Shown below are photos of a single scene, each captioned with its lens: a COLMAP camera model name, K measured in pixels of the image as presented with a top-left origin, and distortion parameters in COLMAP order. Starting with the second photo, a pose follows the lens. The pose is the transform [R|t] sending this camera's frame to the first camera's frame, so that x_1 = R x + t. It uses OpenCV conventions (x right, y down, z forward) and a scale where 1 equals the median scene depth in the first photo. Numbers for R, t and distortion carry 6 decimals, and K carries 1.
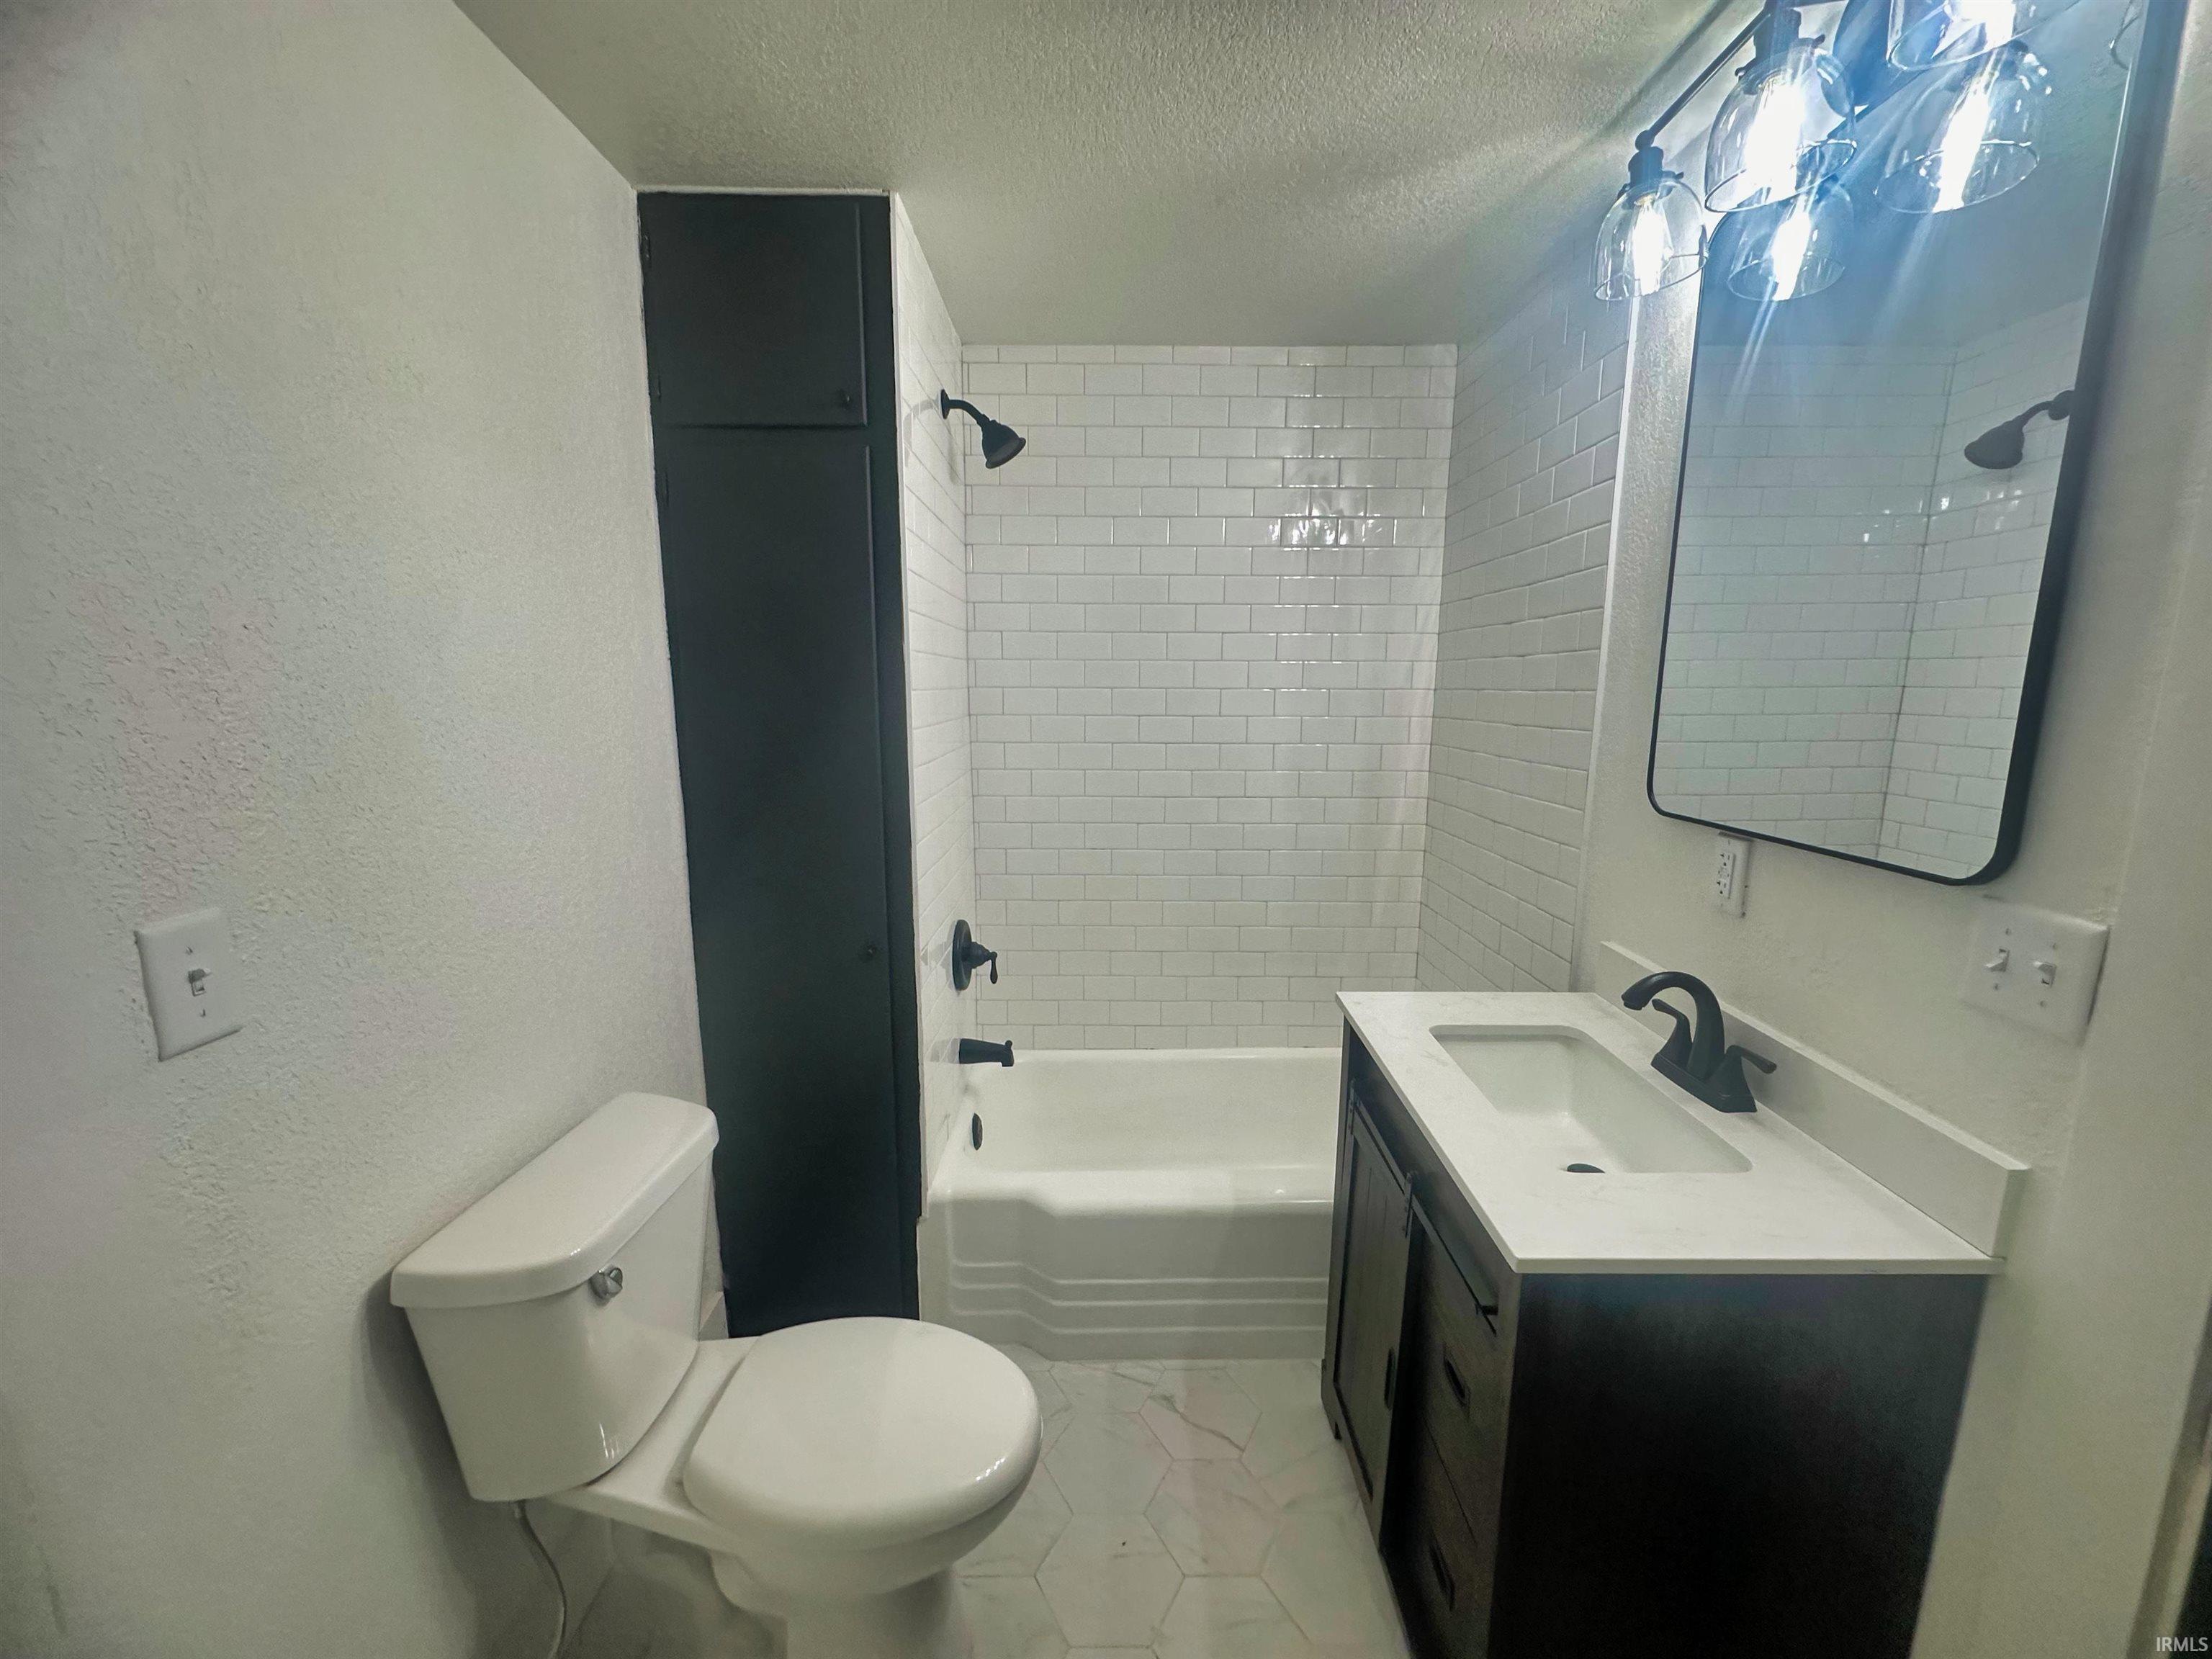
lens RADIAL K [[878.6, 0, 1104.8], [0, 878.6, 832.1], [0, 0, 1]] dist [-0.003084, 0.000608]
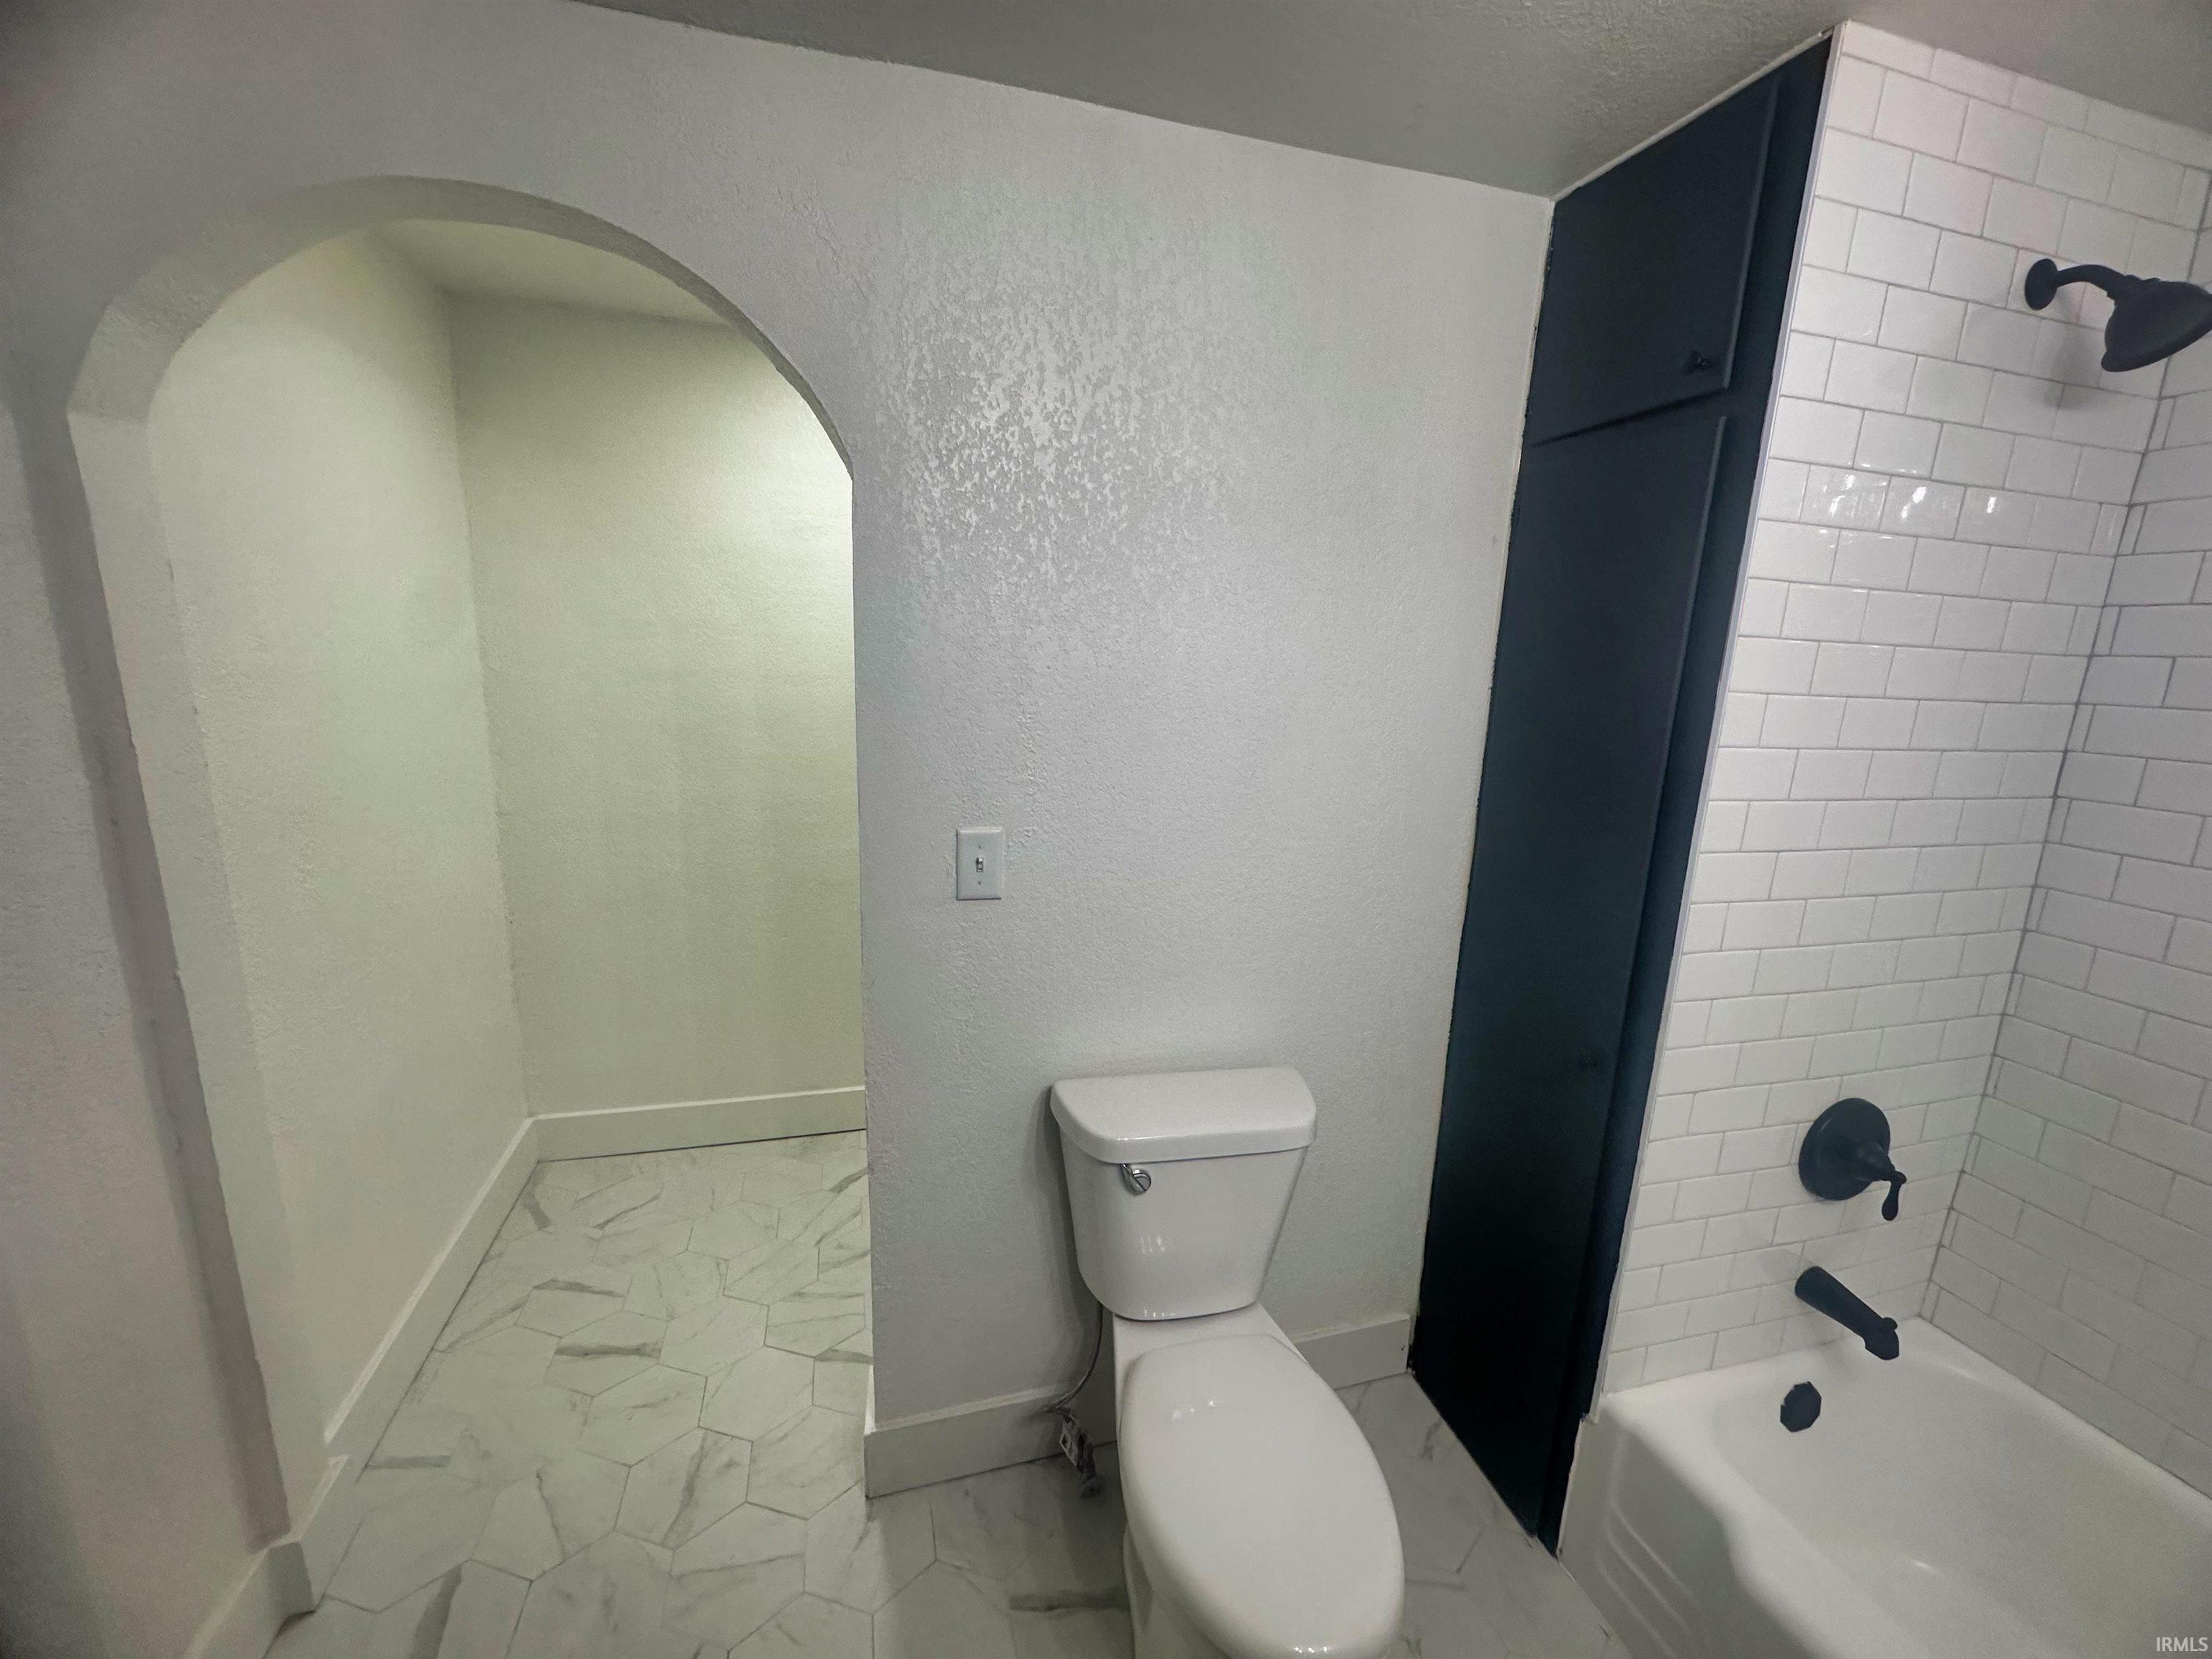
lens RADIAL K [[878.6, 0, 1104.8], [0, 878.6, 832.1], [0, 0, 1]] dist [-0.003084, 0.000608]
pose [[0.272047, 0.200104, -0.941249, 0.364191], [-0.201335, 0.968327, 0.147670, -0.107538], [0.940986, 0.149333, 0.303718, 0.347939]]
